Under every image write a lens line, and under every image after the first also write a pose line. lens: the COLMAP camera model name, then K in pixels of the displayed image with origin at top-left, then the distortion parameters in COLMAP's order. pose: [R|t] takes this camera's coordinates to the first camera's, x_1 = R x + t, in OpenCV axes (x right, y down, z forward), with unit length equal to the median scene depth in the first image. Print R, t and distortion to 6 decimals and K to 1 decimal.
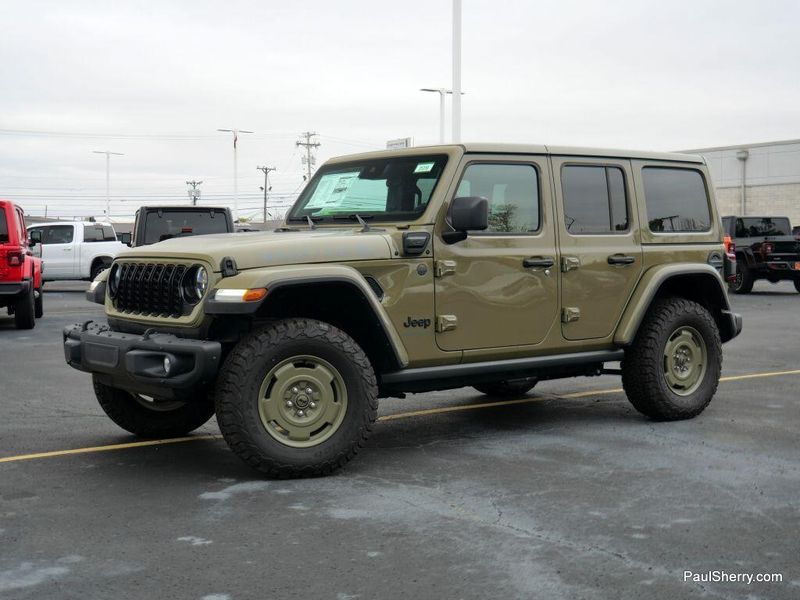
lens RADIAL K [[1146.9, 0, 400.0], [0, 1146.9, 300.0], [0, 0, 1]] dist [-0.010962, -0.016898]
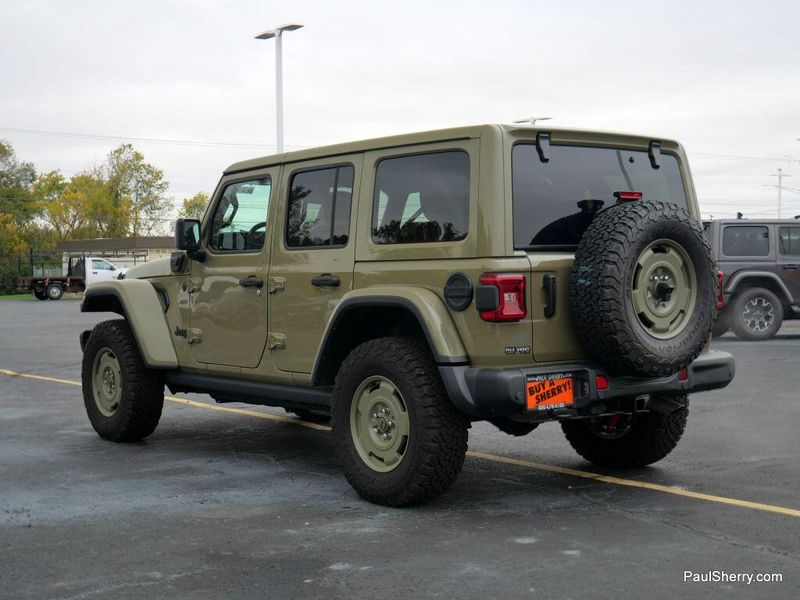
lens RADIAL K [[1258.2, 0, 401.8], [0, 1258.2, 275.2], [0, 0, 1]] dist [0.015884, 0.093624]
pose [[0.000597, 0.017003, -0.999855, 1.119931], [-0.035186, 0.999237, 0.016971, -0.058118], [0.999381, 0.035171, 0.001195, 1.089769]]
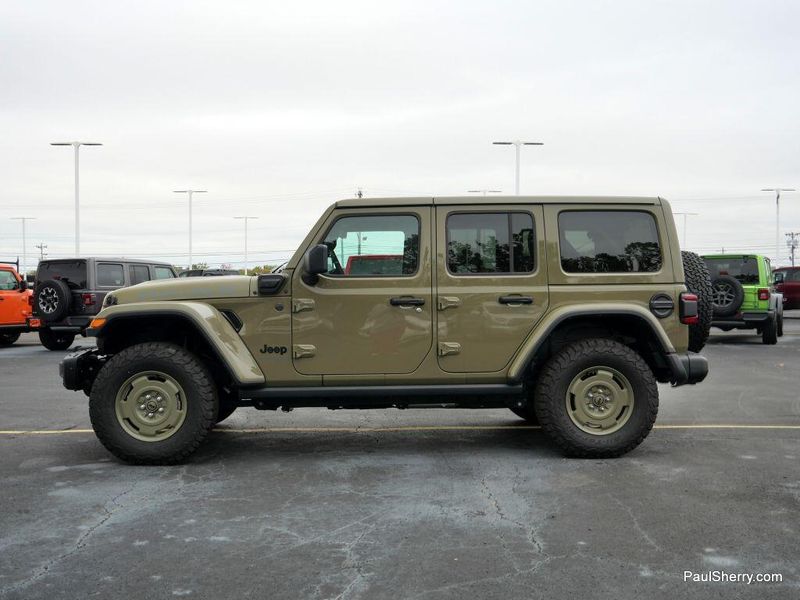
lens RADIAL K [[890.0, 0, 402.9], [0, 890.0, 286.8], [0, 0, 1]] dist [0.020613, 0.002279]
pose [[0.820542, 0.003717, -0.571575, 0.598948], [-0.027325, 0.999091, -0.032730, -0.017709], [0.570933, 0.042475, 0.819897, 0.271467]]
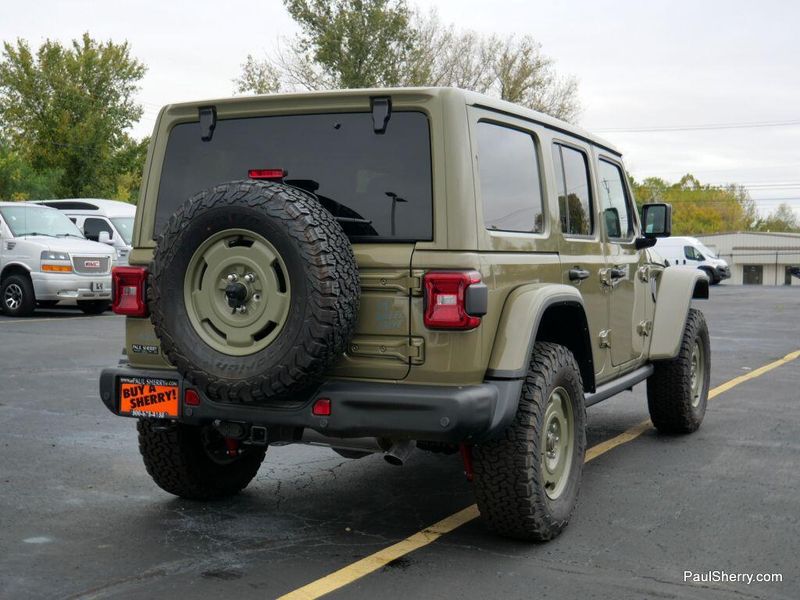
lens RADIAL K [[1146.9, 0, 400.0], [0, 1146.9, 300.0], [0, 0, 1]] dist [-0.010962, -0.016898]
pose [[-0.900732, 0.026899, -0.433542, 0.474349], [-0.016578, 0.995225, 0.096191, -0.096067], [0.434059, 0.093830, -0.895985, 1.838964]]
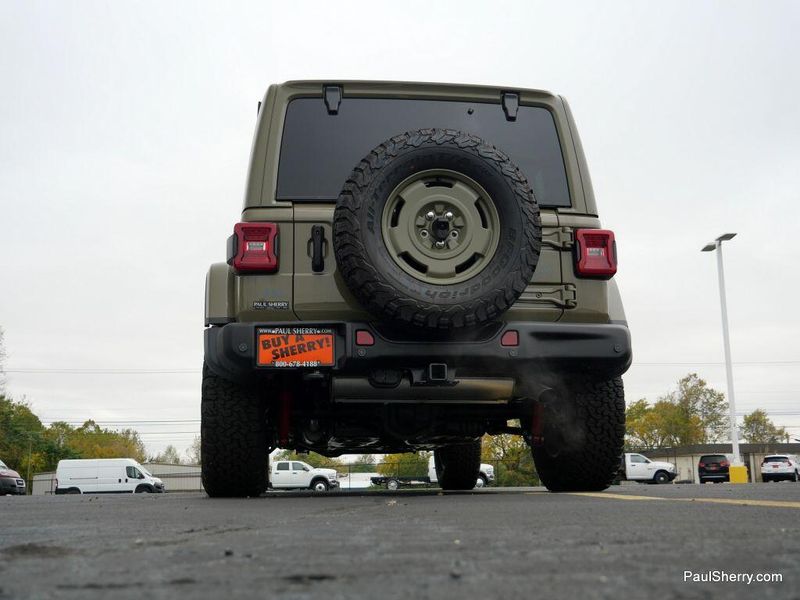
lens RADIAL K [[959.5, 0, 400.0], [0, 959.5, 300.0], [0, 0, 1]] dist [-0.003408, -0.000656]
pose [[-0.511798, -0.146849, -0.846462, 0.747033], [-0.018502, 0.986938, -0.160033, 0.084914], [0.858906, -0.066243, -0.507830, 1.511539]]
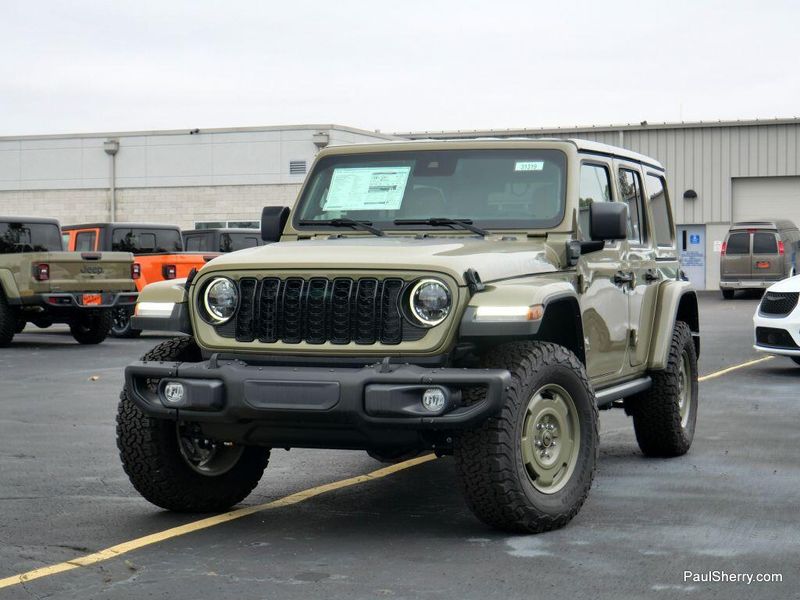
lens RADIAL K [[1644.1, 0, 400.0], [0, 1644.1, 300.0], [0, 0, 1]] dist [-0.021394, -0.109550]
pose [[0.847868, -0.003768, 0.530194, -0.680707], [0.019317, 0.999530, -0.023787, 0.010409], [-0.529856, 0.030410, 0.847542, 0.020277]]
